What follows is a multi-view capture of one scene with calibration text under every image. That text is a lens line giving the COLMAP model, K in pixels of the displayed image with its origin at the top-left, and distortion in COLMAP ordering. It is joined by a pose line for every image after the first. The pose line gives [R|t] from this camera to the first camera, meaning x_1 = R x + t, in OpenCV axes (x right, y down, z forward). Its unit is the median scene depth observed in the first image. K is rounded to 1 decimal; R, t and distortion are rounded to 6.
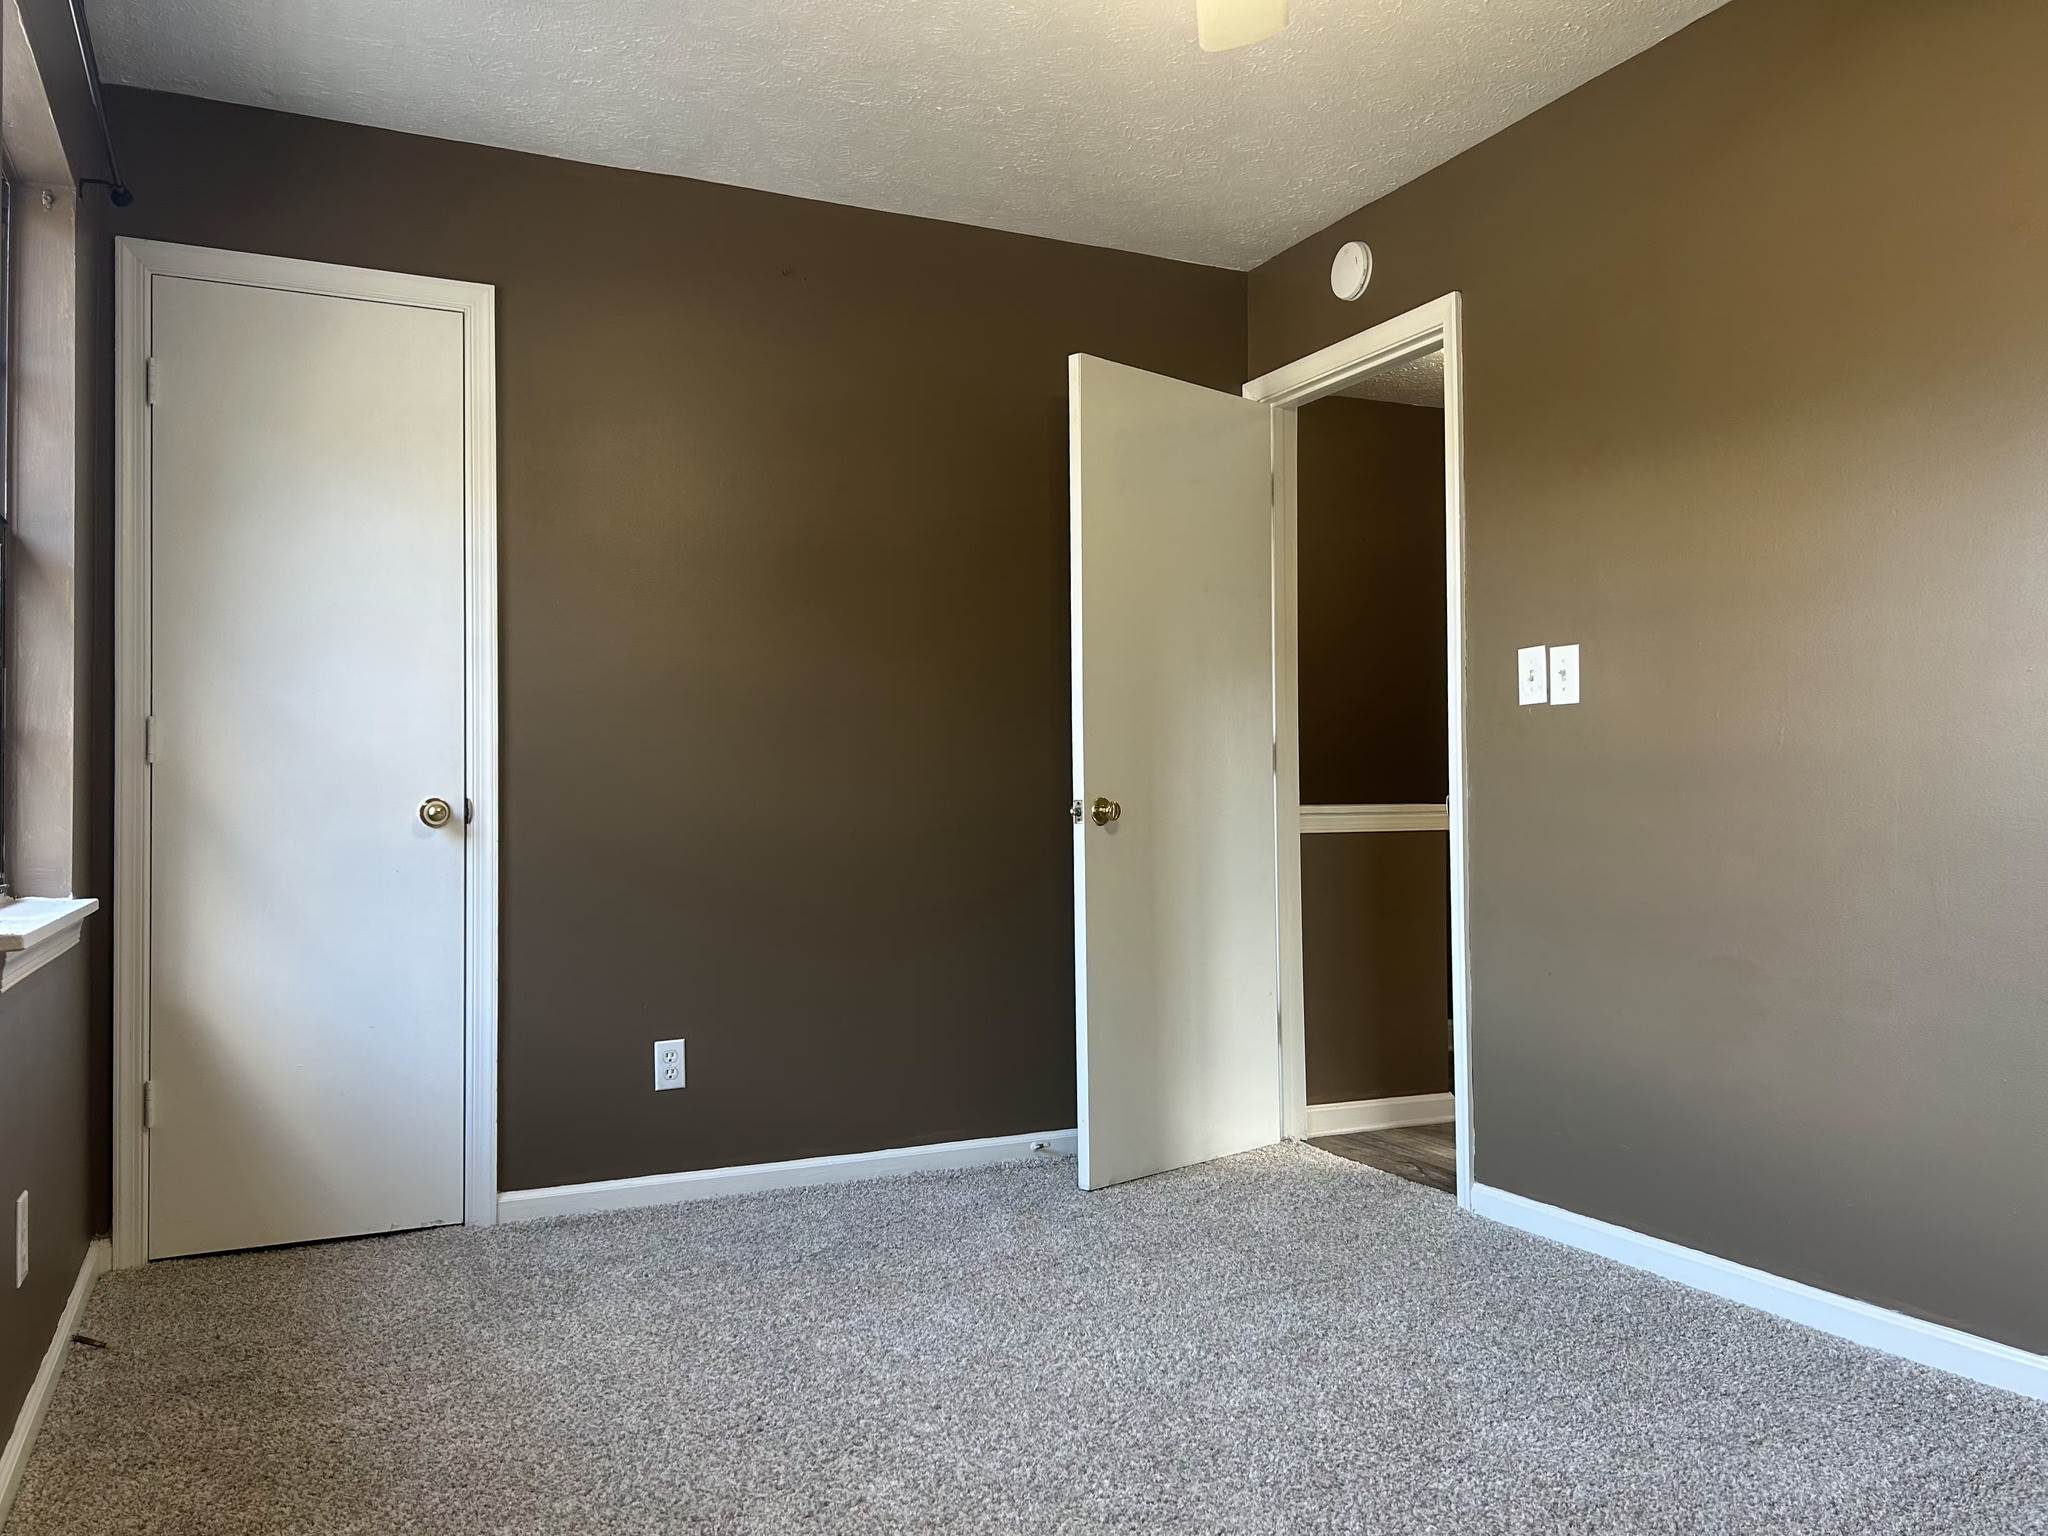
lens RADIAL K [[1544.6, 0, 1024.0], [0, 1544.6, 768.0], [0, 0, 1]] dist [-0.004037, -0.005325]
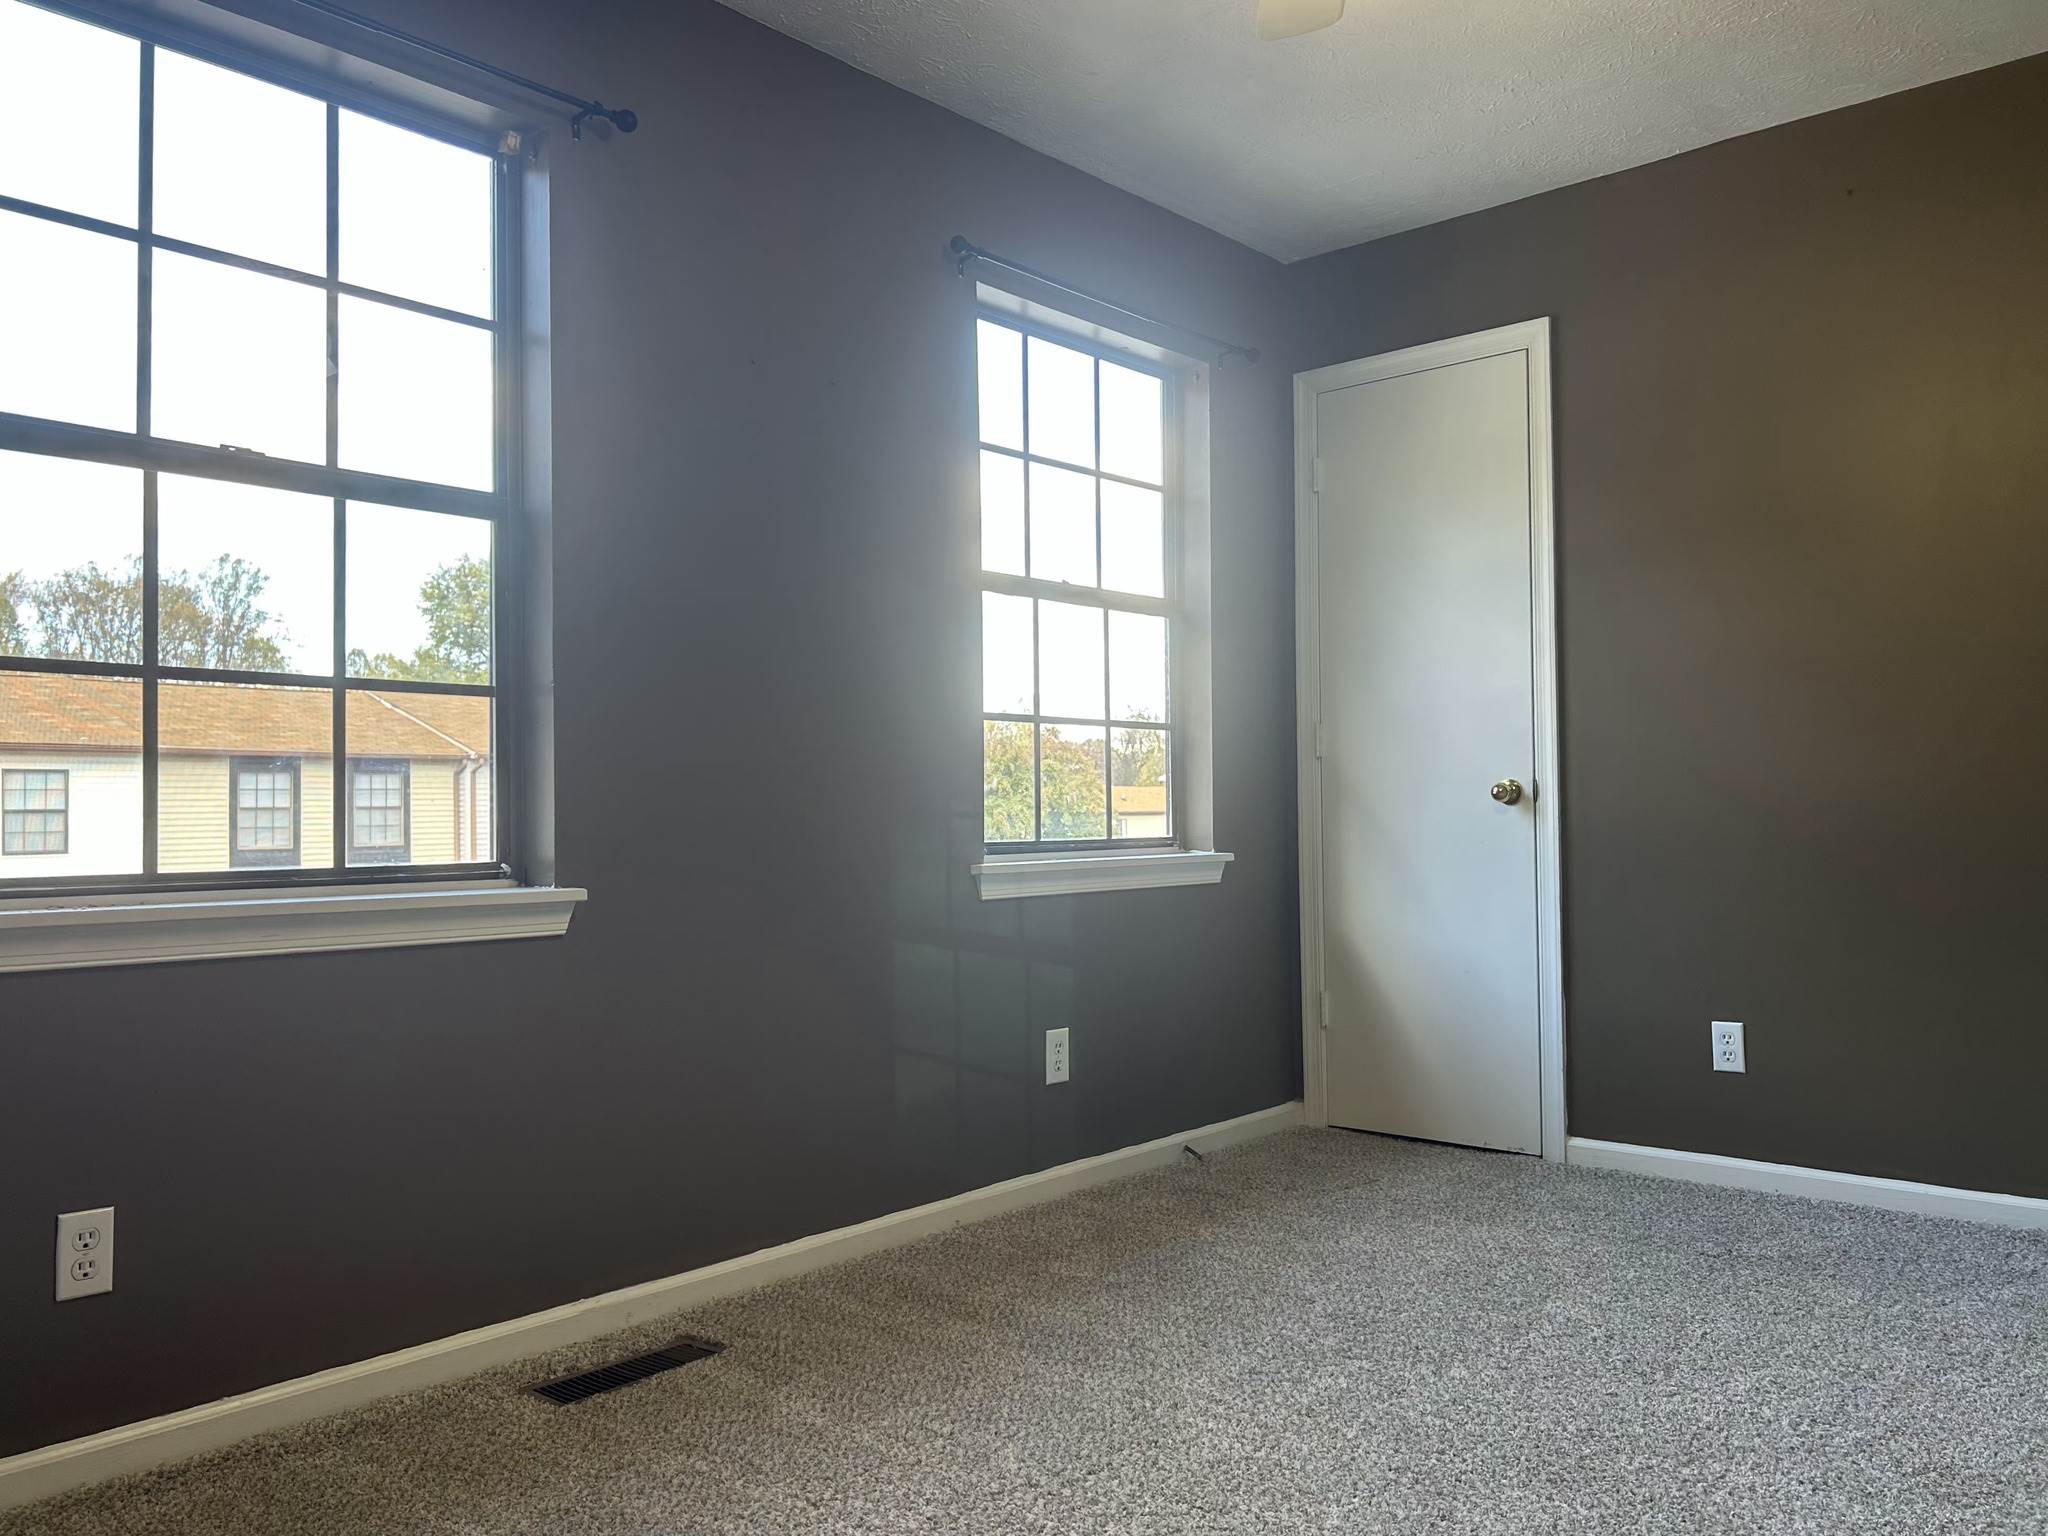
lens RADIAL K [[1544.6, 0, 1024.0], [0, 1544.6, 768.0], [0, 0, 1]] dist [-0.004037, -0.005325]
pose [[0.387493, -0.021072, -0.921632, 0.533488], [0.030594, 0.999482, -0.009988, 0.010907], [0.921365, -0.024326, 0.387937, 0.218771]]
